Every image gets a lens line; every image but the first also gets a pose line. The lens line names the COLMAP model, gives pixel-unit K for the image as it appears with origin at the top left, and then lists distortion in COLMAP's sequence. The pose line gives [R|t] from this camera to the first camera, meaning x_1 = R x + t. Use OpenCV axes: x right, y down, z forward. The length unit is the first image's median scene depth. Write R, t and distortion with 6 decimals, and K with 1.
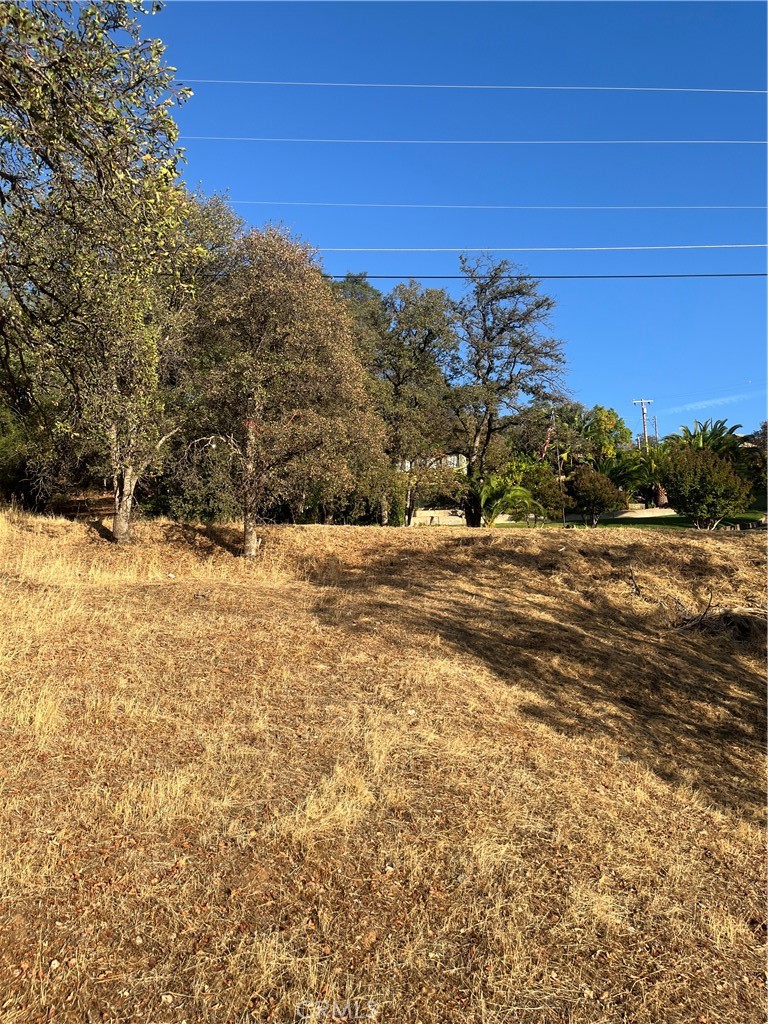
lens RADIAL K [[766.6, 0, 384.0], [0, 766.6, 512.0], [0, 0, 1]] dist [0.003924, 0.000577]
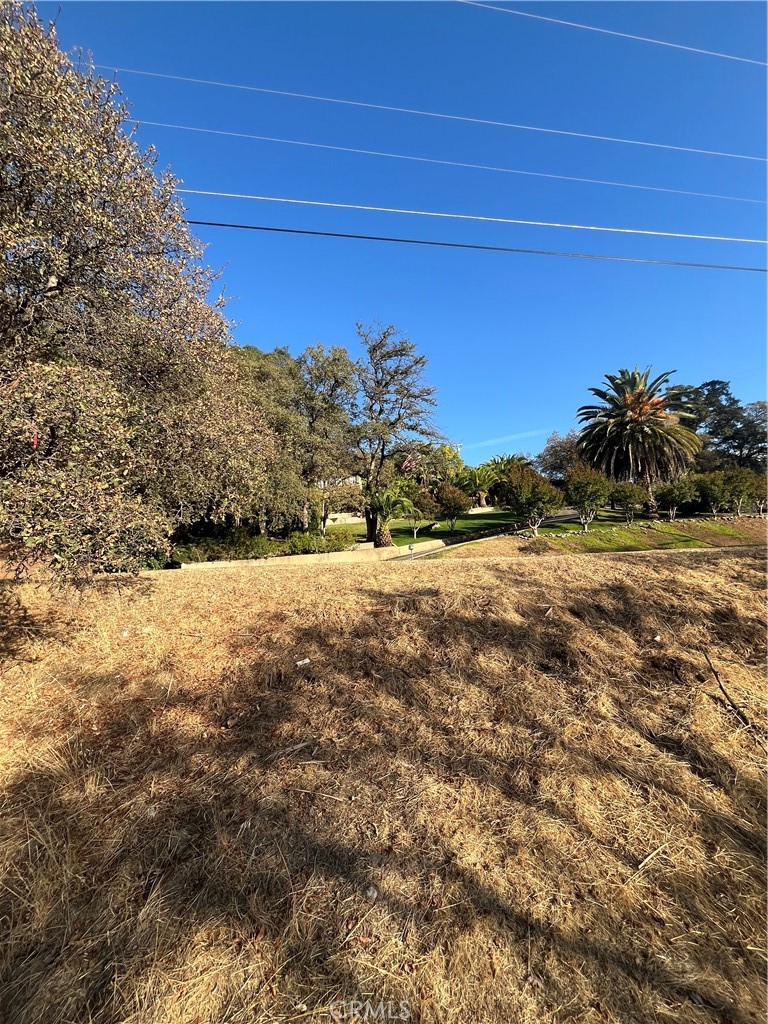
lens RADIAL K [[407.5, 0, 384.1], [0, 407.5, 525.0], [0, 0, 1]] dist [0.000335, 0.000009]
pose [[0.984818, -0.033851, 0.170260, 0.014753], [0.026543, 0.998634, 0.045013, -0.018675], [-0.171551, -0.039811, 0.984371, 0.282201]]
